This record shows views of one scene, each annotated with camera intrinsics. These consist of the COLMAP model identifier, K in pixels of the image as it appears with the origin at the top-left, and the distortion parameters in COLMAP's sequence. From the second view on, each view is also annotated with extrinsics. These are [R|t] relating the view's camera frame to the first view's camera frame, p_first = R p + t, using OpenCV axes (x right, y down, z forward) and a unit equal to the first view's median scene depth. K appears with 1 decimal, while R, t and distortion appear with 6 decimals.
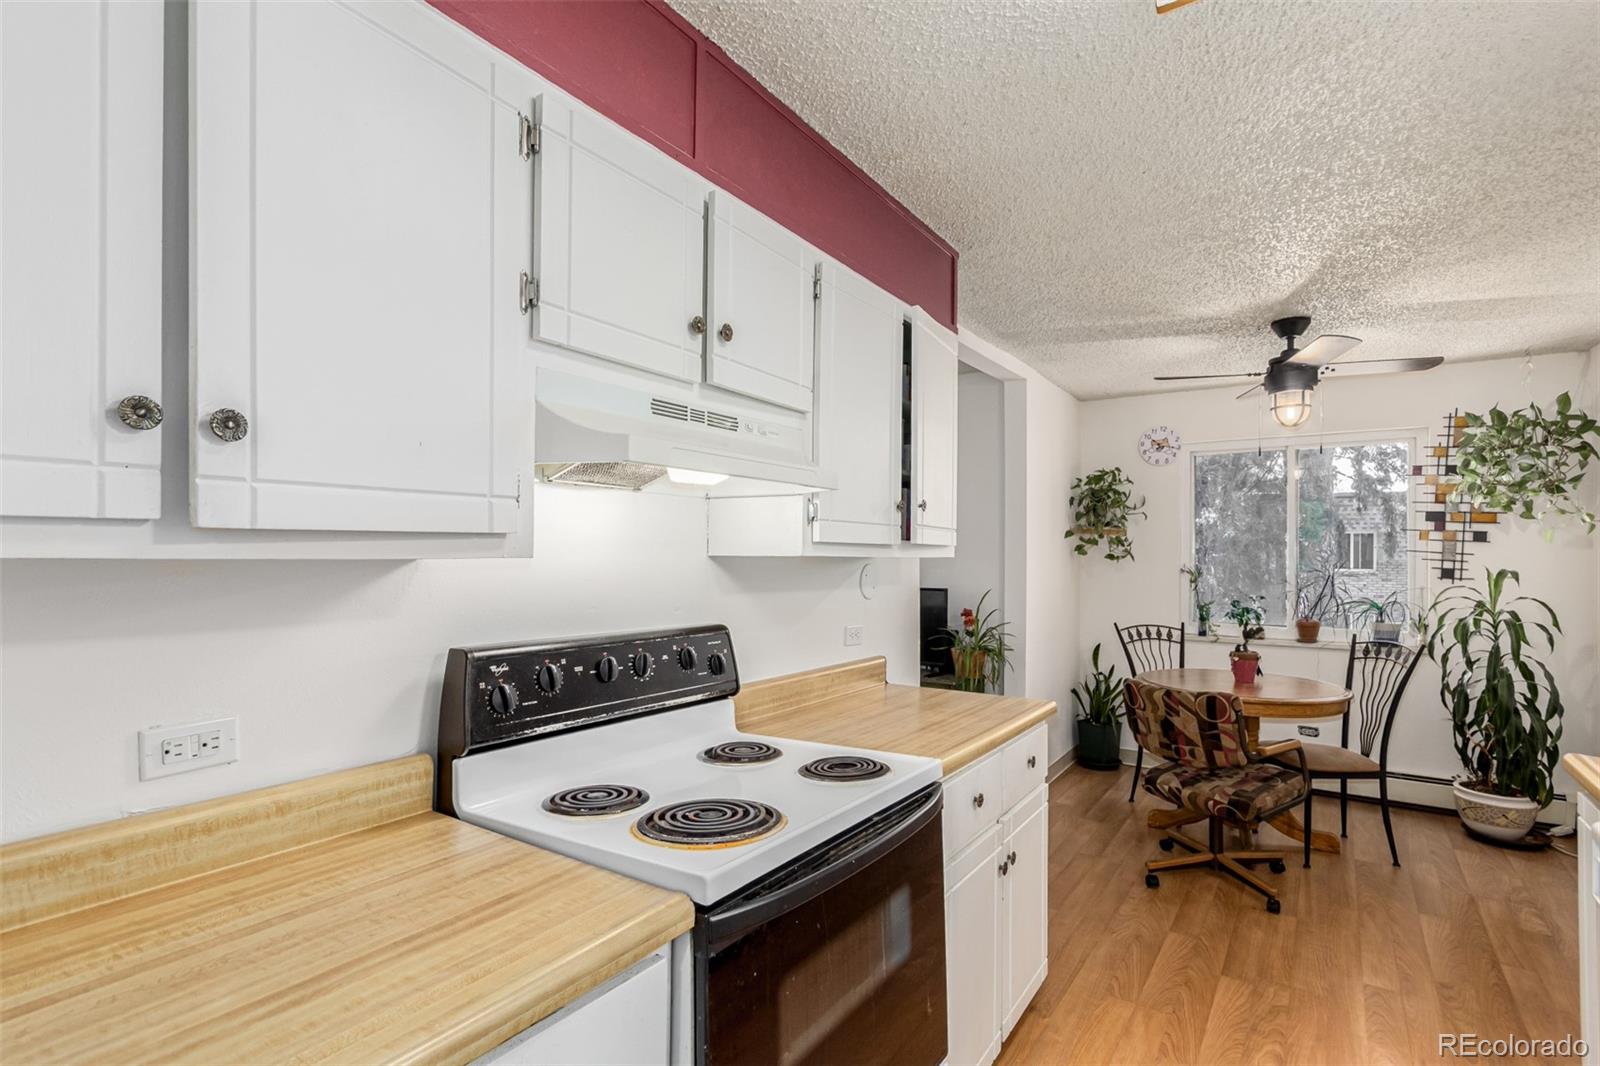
lens RADIAL K [[752.3, 0, 808.7], [0, 752.3, 545.1], [0, 0, 1]] dist [-0.001131, -0.000591]
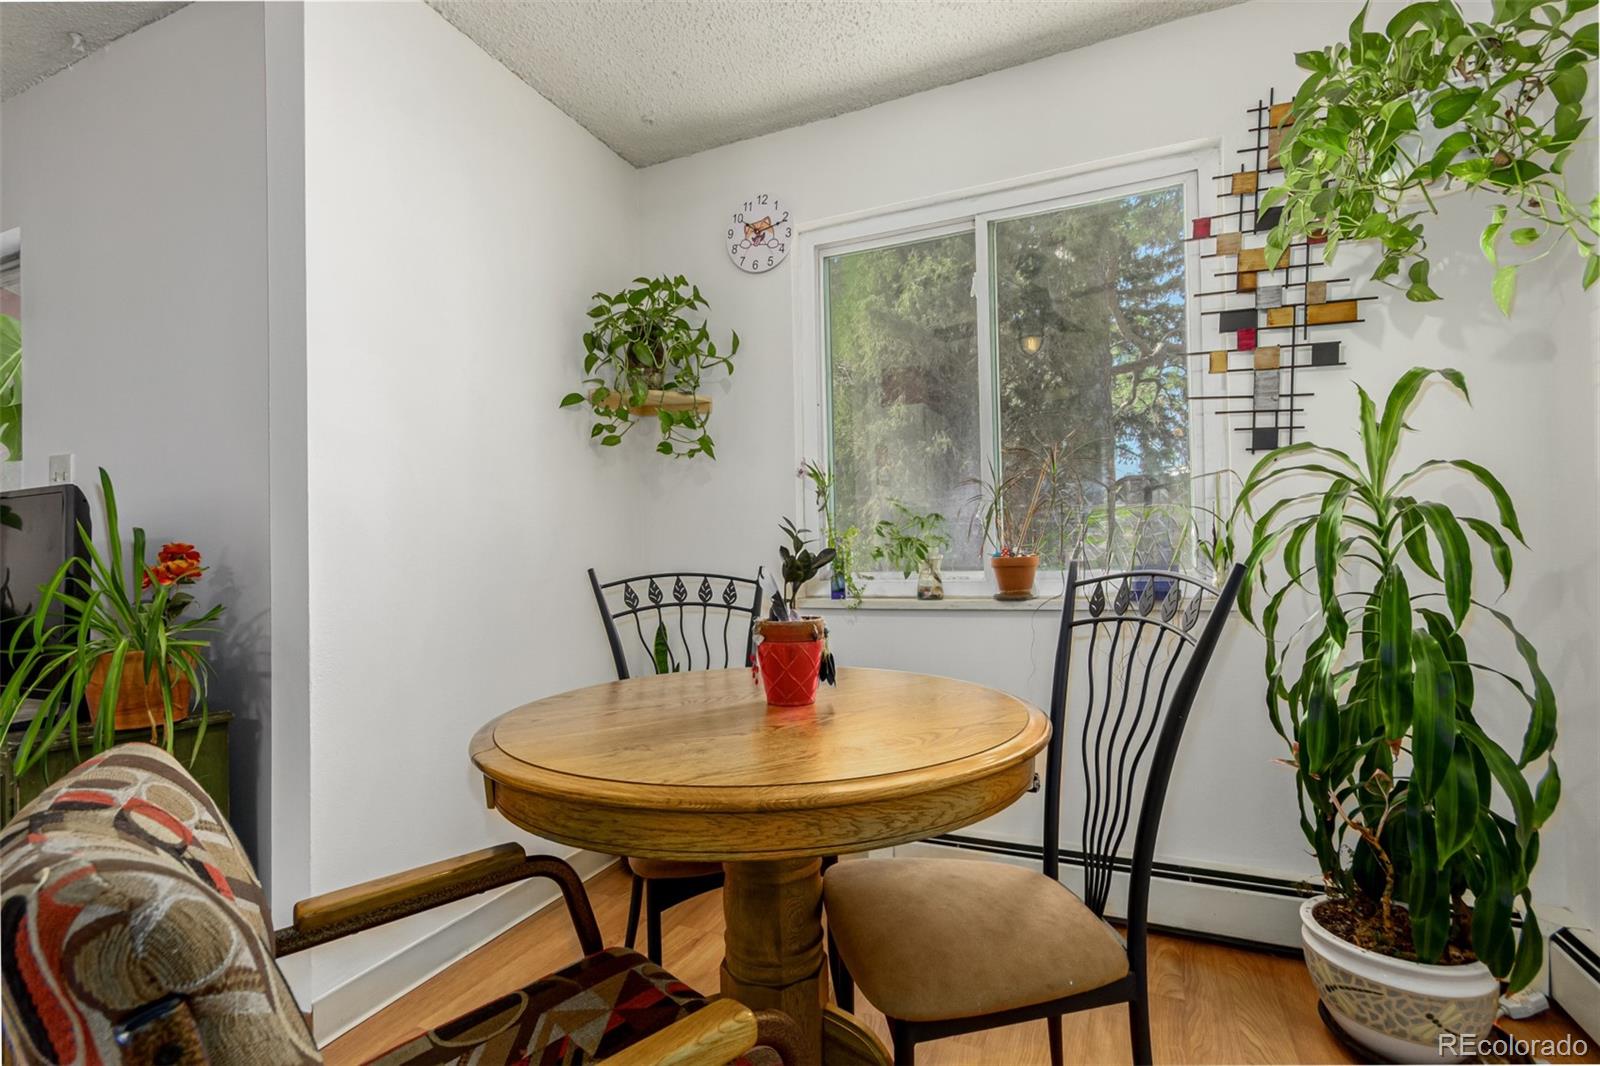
lens RADIAL K [[752.3, 0, 794.8], [0, 752.3, 533.3], [0, 0, 1]] dist [-0.001131, -0.000591]
pose [[0.982593, -0.020110, 0.184679, 0.473582], [0.022821, 0.999661, -0.012564, 0.097029], [-0.184364, 0.016560, 0.982718, 0.594078]]
